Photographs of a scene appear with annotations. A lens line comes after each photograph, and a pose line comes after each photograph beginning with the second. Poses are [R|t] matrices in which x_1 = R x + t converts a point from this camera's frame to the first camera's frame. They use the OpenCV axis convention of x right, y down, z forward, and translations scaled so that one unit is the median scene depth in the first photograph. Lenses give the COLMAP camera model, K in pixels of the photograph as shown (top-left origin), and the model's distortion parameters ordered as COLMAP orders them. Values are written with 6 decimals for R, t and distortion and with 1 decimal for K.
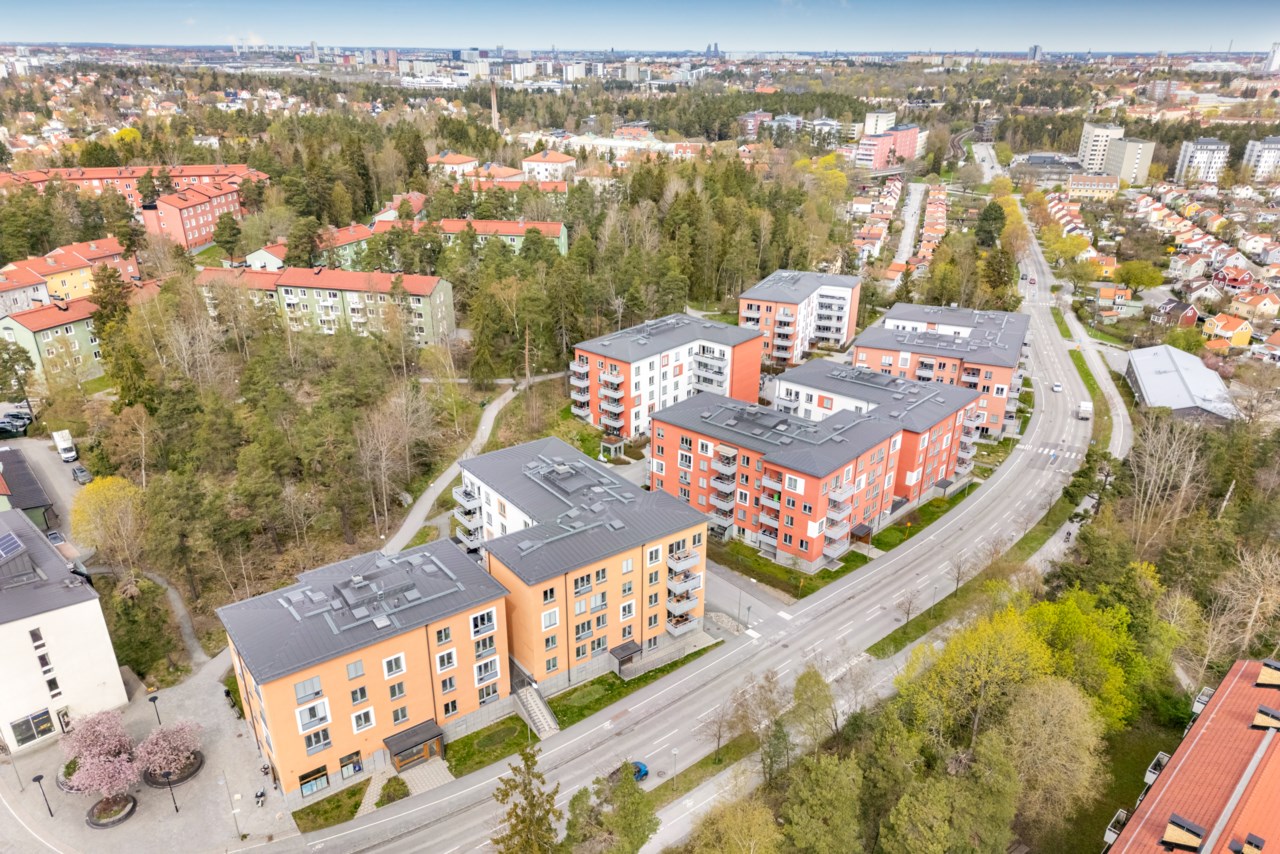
lens RADIAL K [[913.2, 0, 636.6], [0, 913.2, 483.6], [0, 0, 1]] dist [0.080755, -0.059692]
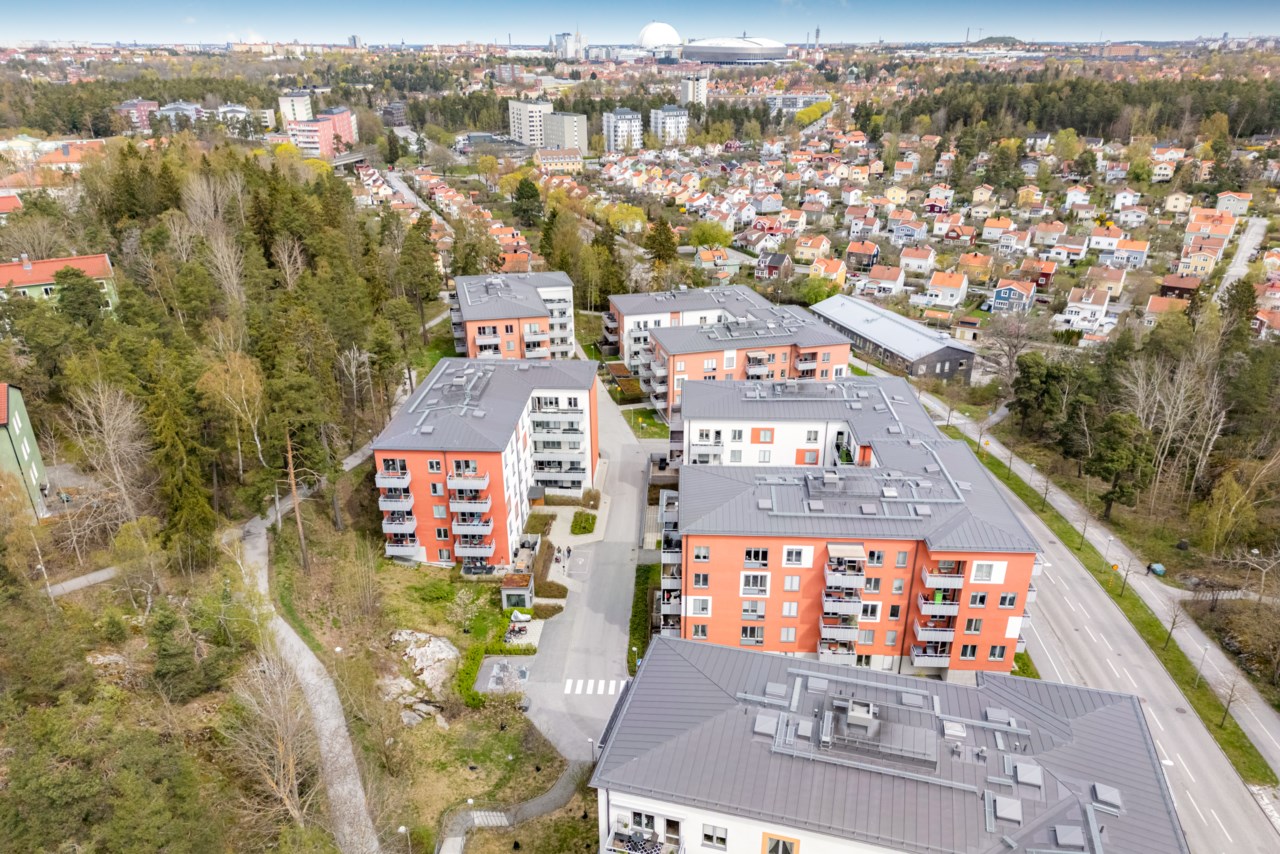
lens RADIAL K [[913.2, 0, 636.6], [0, 913.2, 483.6], [0, 0, 1]] dist [0.080755, -0.059692]
pose [[0.788003, -0.276045, 0.550319, -0.215777], [0.273279, 0.957797, 0.089131, -0.108917], [-0.551697, 0.080155, 0.830184, 0.340340]]
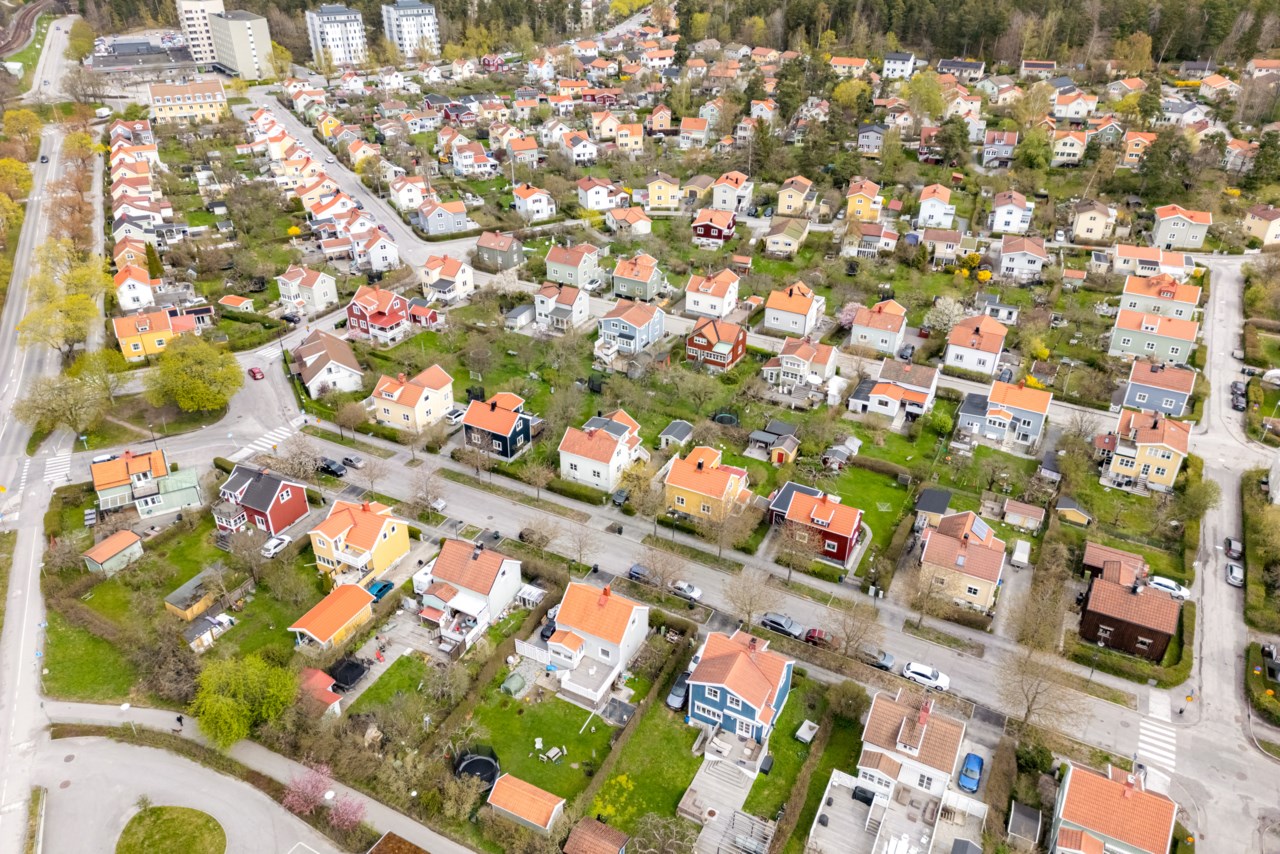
lens RADIAL K [[872.3, 0, 625.3], [0, 872.3, 422.2], [0, 0, 1]] dist [0.092545, -0.079835]
pose [[0.735166, -0.356505, 0.576572, 0.615755], [0.290619, 0.934167, 0.207054, -0.332424], [-0.612430, 0.015344, 0.790376, 0.711886]]
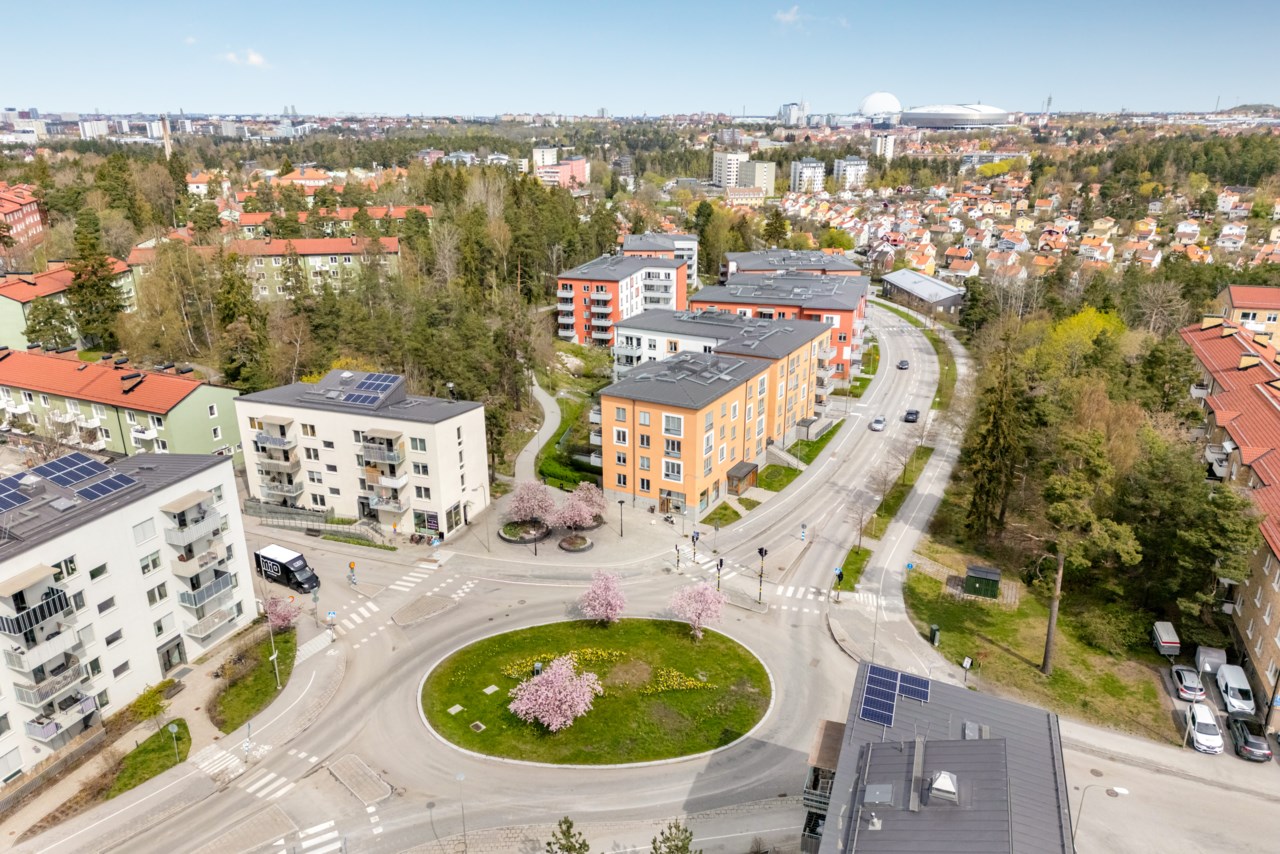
lens RADIAL K [[913.2, 0, 636.6], [0, 913.2, 483.6], [0, 0, 1]] dist [0.080755, -0.059692]
pose [[0.910006, -0.164223, 0.380683, -0.376274], [0.187103, 0.982057, -0.023611, 0.125309], [-0.369975, 0.092713, 0.924404, -0.073755]]
